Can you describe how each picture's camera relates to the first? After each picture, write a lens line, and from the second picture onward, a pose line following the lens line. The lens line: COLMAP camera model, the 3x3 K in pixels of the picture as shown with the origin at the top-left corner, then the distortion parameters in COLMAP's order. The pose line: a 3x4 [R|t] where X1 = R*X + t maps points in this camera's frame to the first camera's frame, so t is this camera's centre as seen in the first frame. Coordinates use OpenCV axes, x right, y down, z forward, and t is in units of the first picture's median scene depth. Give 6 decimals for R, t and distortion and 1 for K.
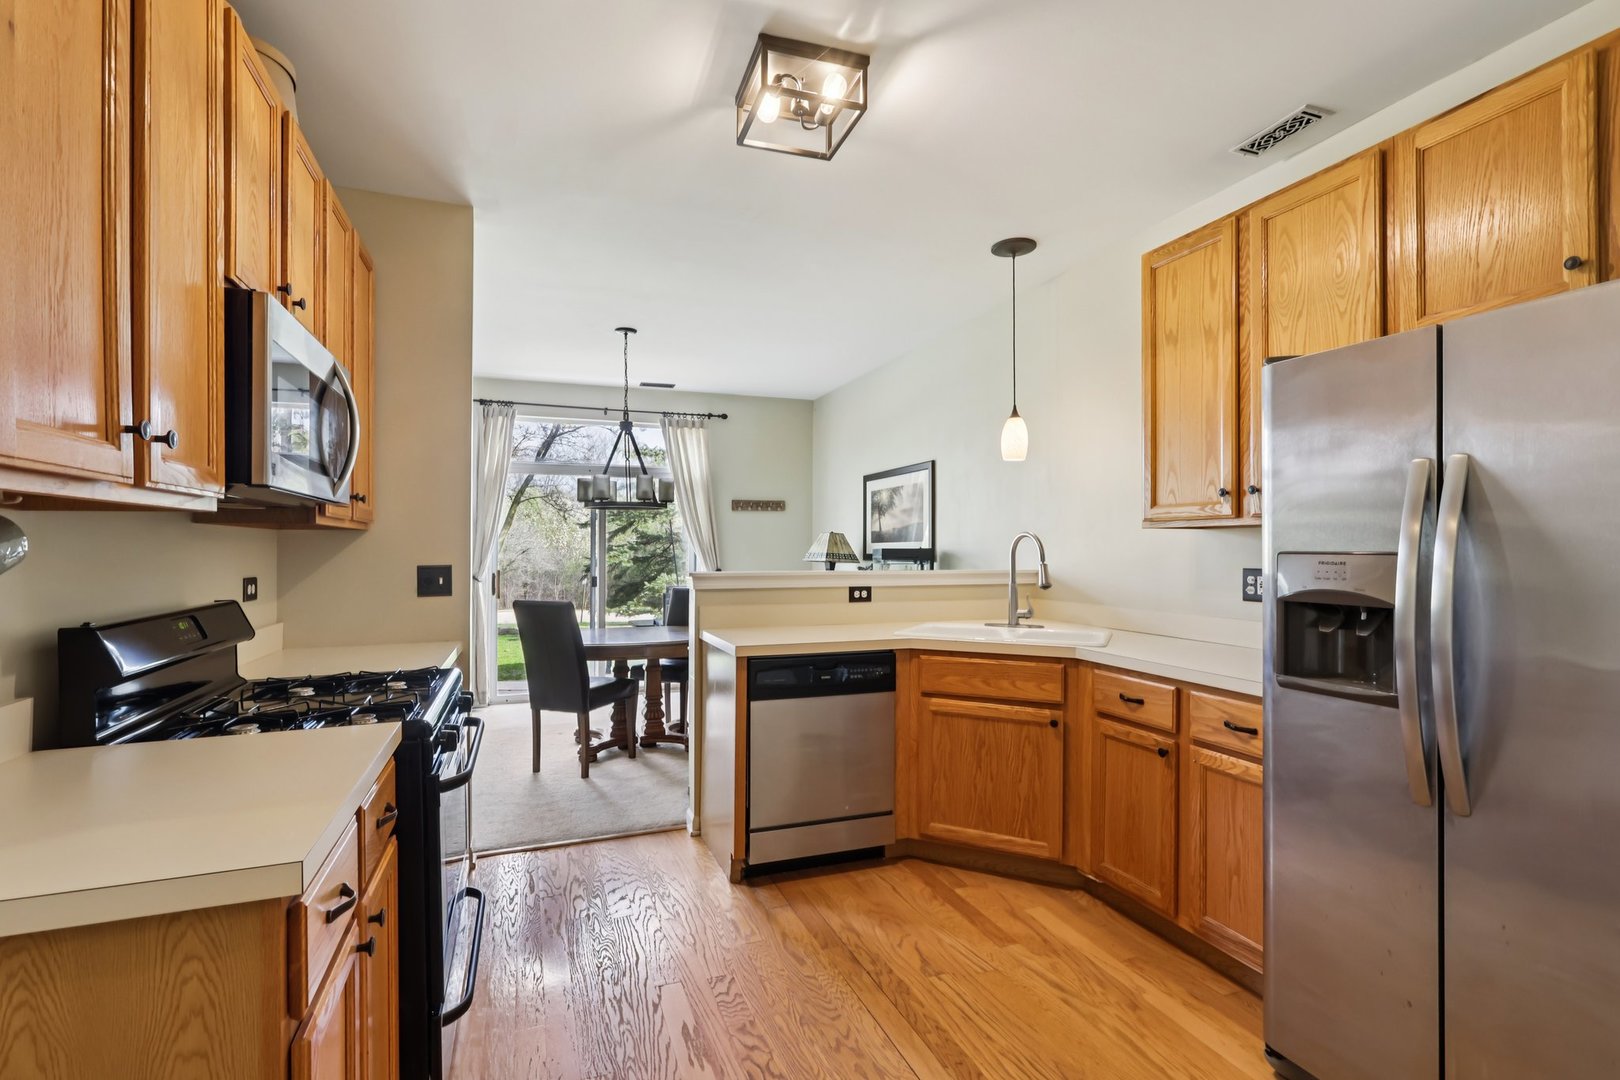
lens RADIAL K [[760.2, 0, 810.0], [0, 760.2, 545.4], [0, 0, 1]] dist [0.000003, 0.000510]
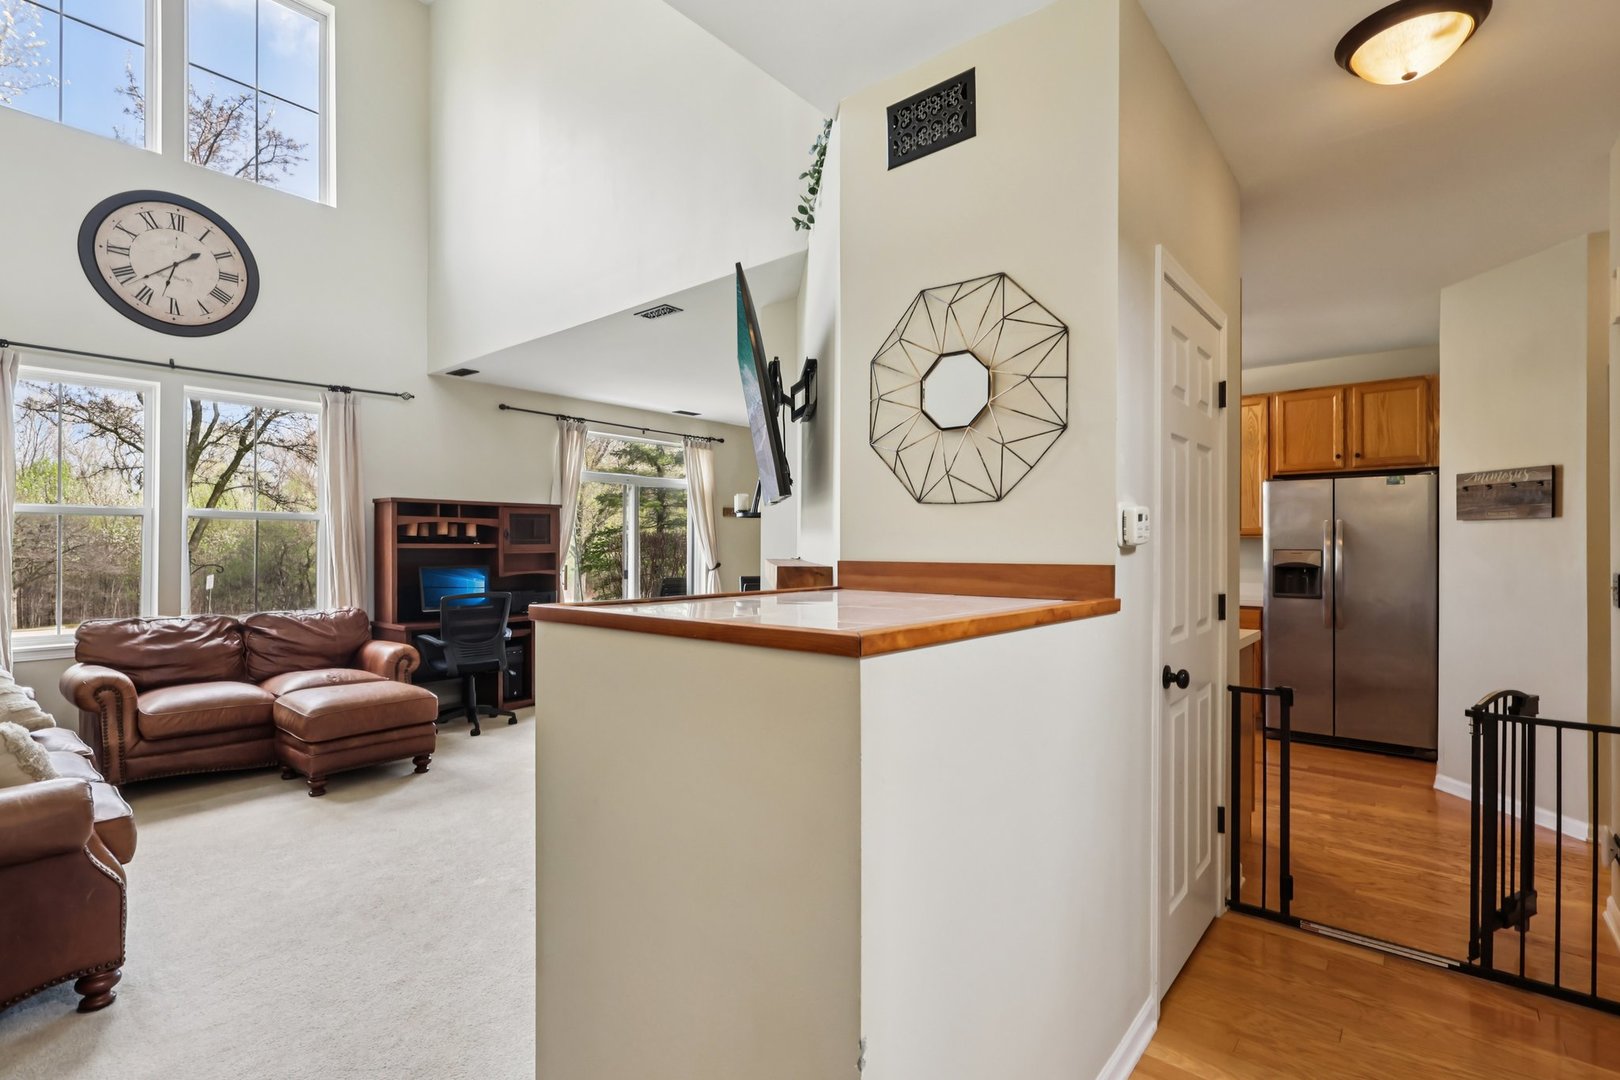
lens RADIAL K [[760.2, 0, 810.2], [0, 760.2, 542.0], [0, 0, 1]] dist [0.000003, 0.000510]
pose [[0.867568, 0.005973, 0.497282, -1.563343], [-0.005771, 0.999981, -0.001944, -0.001414], [-0.497285, -0.001183, 0.867587, -0.416489]]
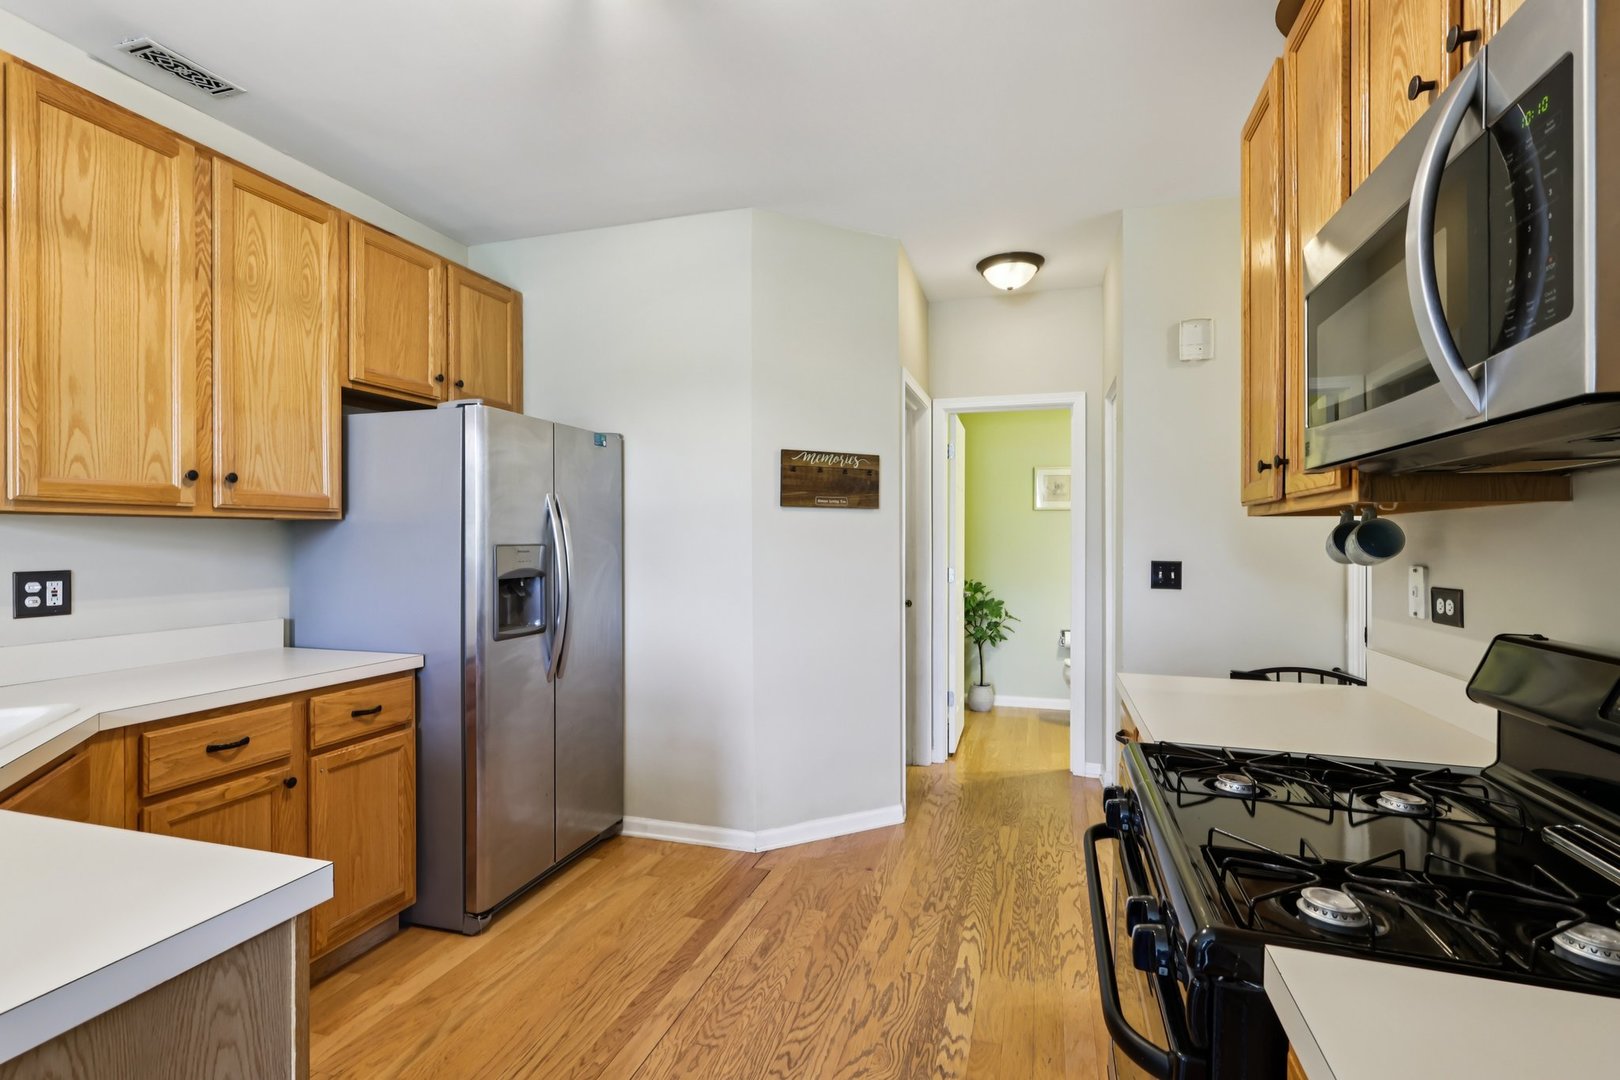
lens RADIAL K [[760.2, 0, 811.1], [0, 760.2, 539.7], [0, 0, 1]] dist [0.000003, 0.000510]
pose [[-0.791160, 0.001700, 0.611607, -0.473208], [-0.000066, 0.999996, -0.002865, 0.002336], [-0.611609, -0.002307, -0.791156, 1.200489]]
